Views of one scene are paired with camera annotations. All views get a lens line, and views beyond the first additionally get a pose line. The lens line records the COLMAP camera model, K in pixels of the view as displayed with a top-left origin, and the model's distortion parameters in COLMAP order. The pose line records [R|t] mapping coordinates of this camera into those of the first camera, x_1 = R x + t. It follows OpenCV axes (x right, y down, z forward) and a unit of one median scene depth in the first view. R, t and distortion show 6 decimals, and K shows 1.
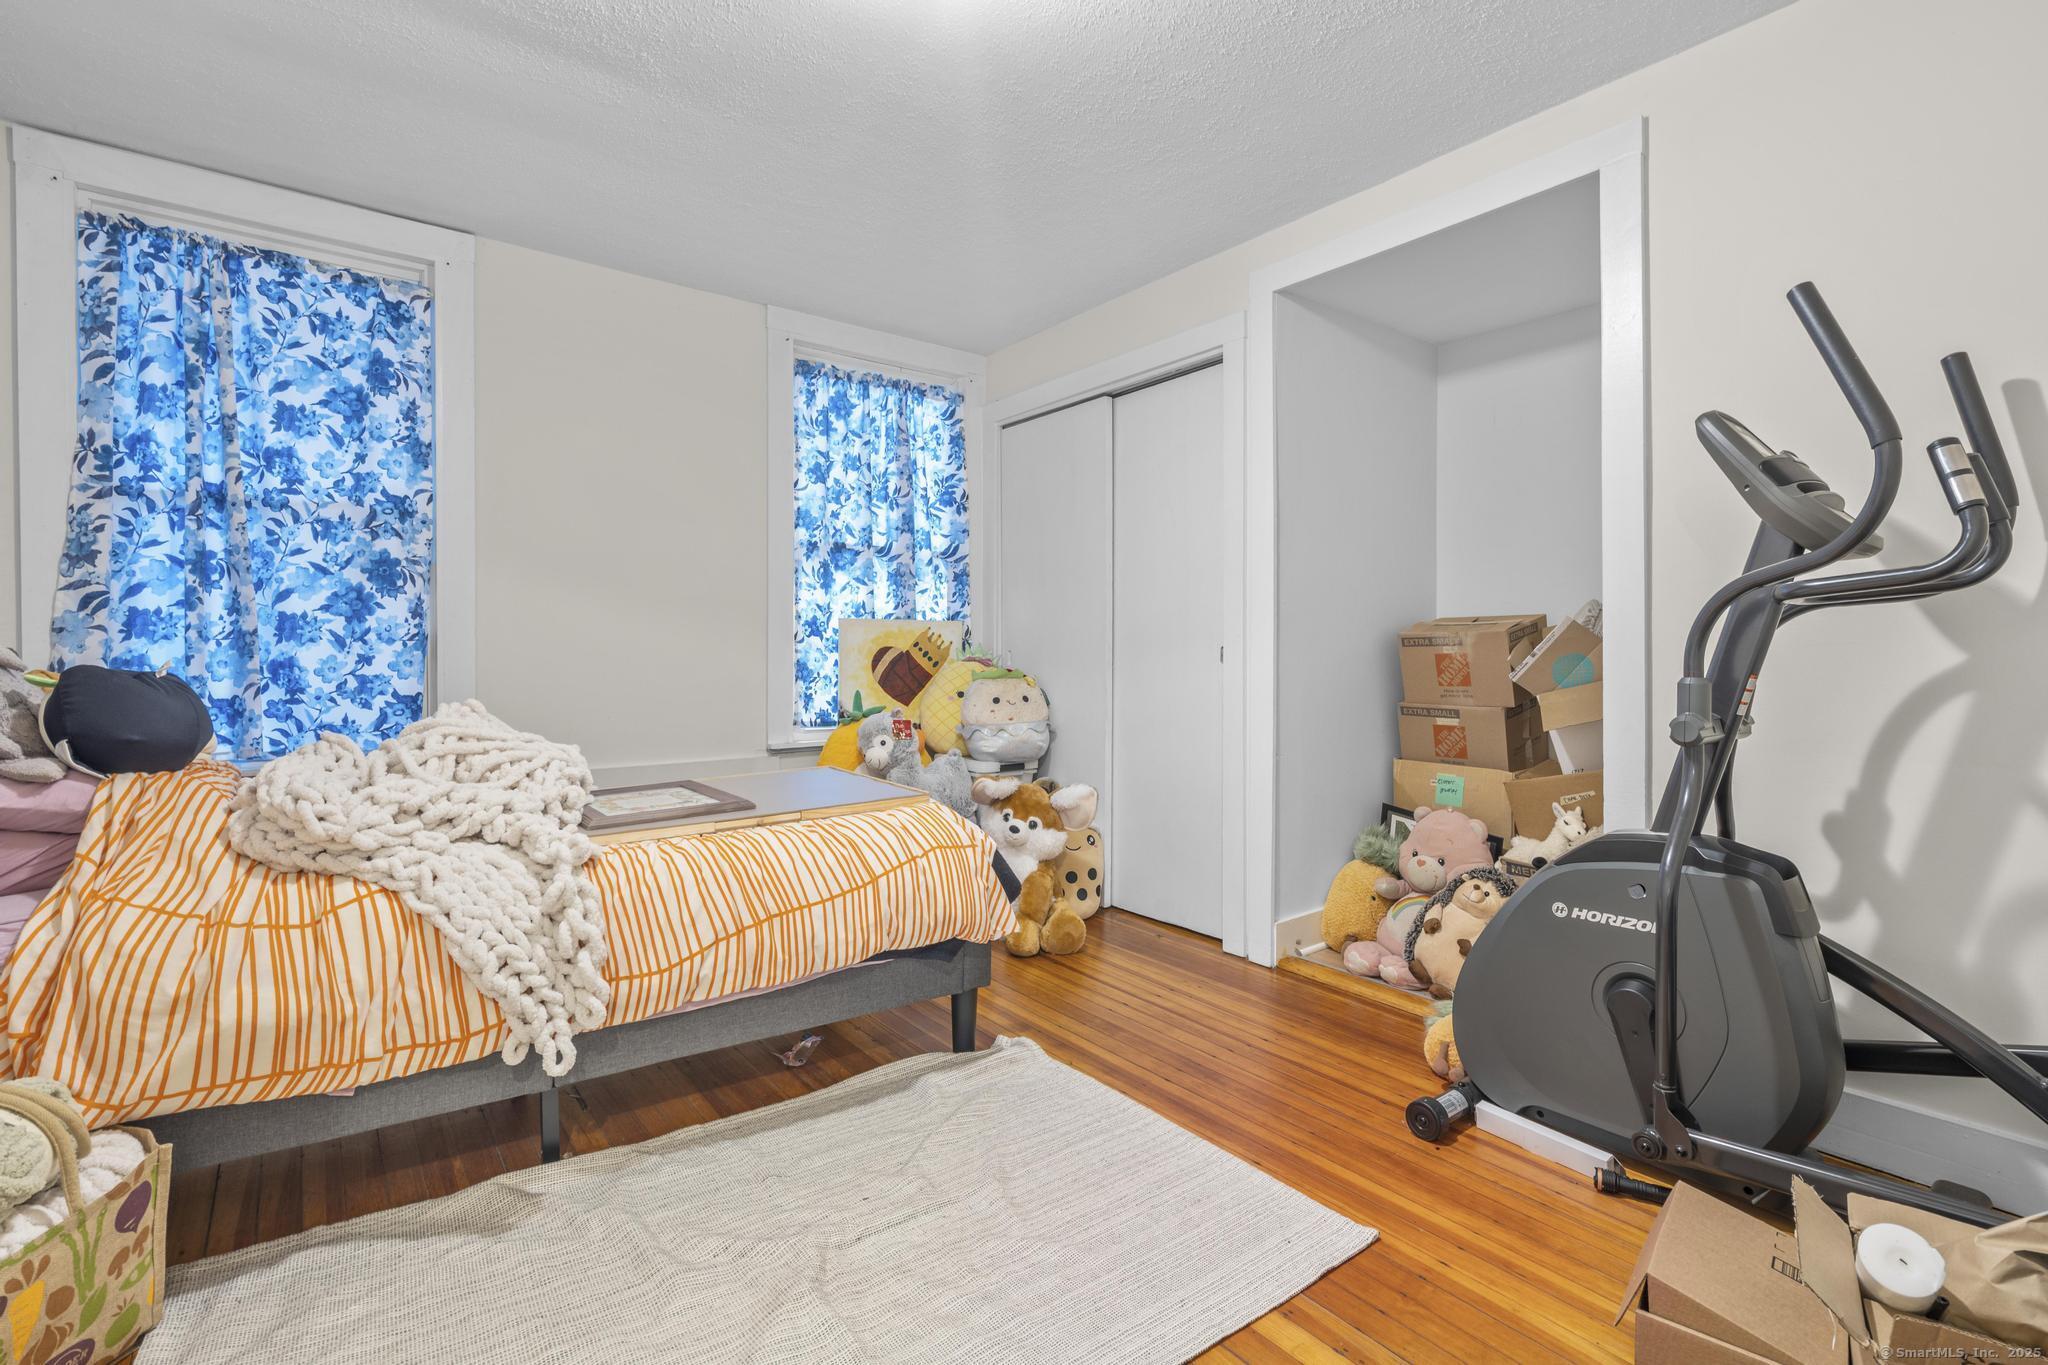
lens RADIAL K [[939.7, 0, 1022.3], [0, 939.7, 651.7], [0, 0, 1]] dist [0.001417, 0.000295]
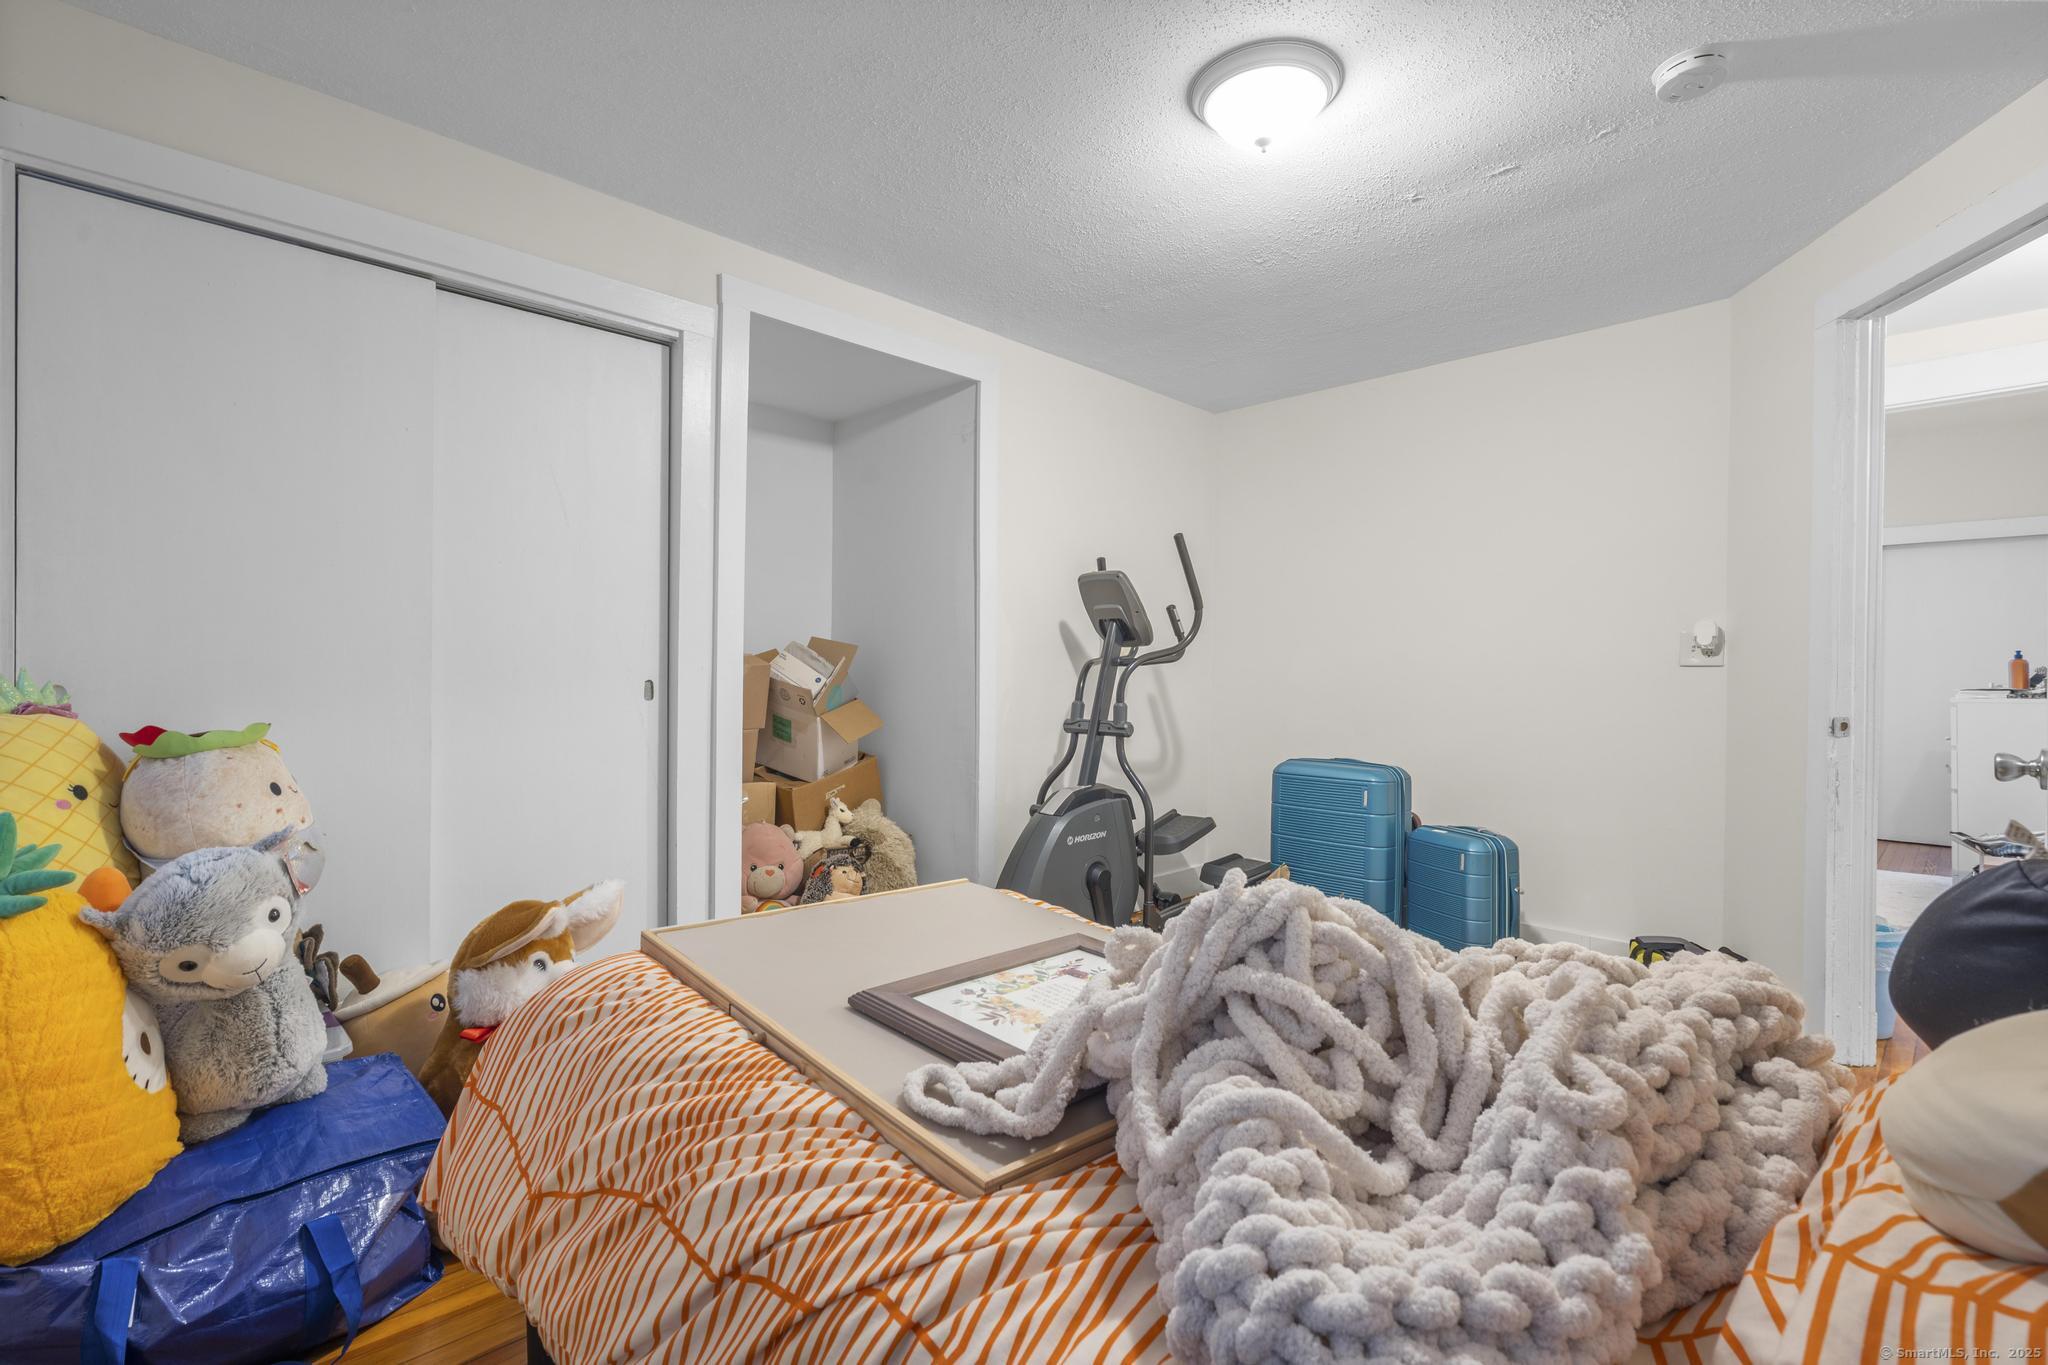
lens RADIAL K [[909.2, 0, 1024.2], [0, 909.2, 669.4], [0, 0, 1]] dist [0.001554, 0.000324]
pose [[-0.101363, 0.007210, 0.994823, -1.182520], [-0.003133, 0.999966, -0.007566, -0.023972], [-0.994845, -0.003884, -0.101337, 1.406109]]
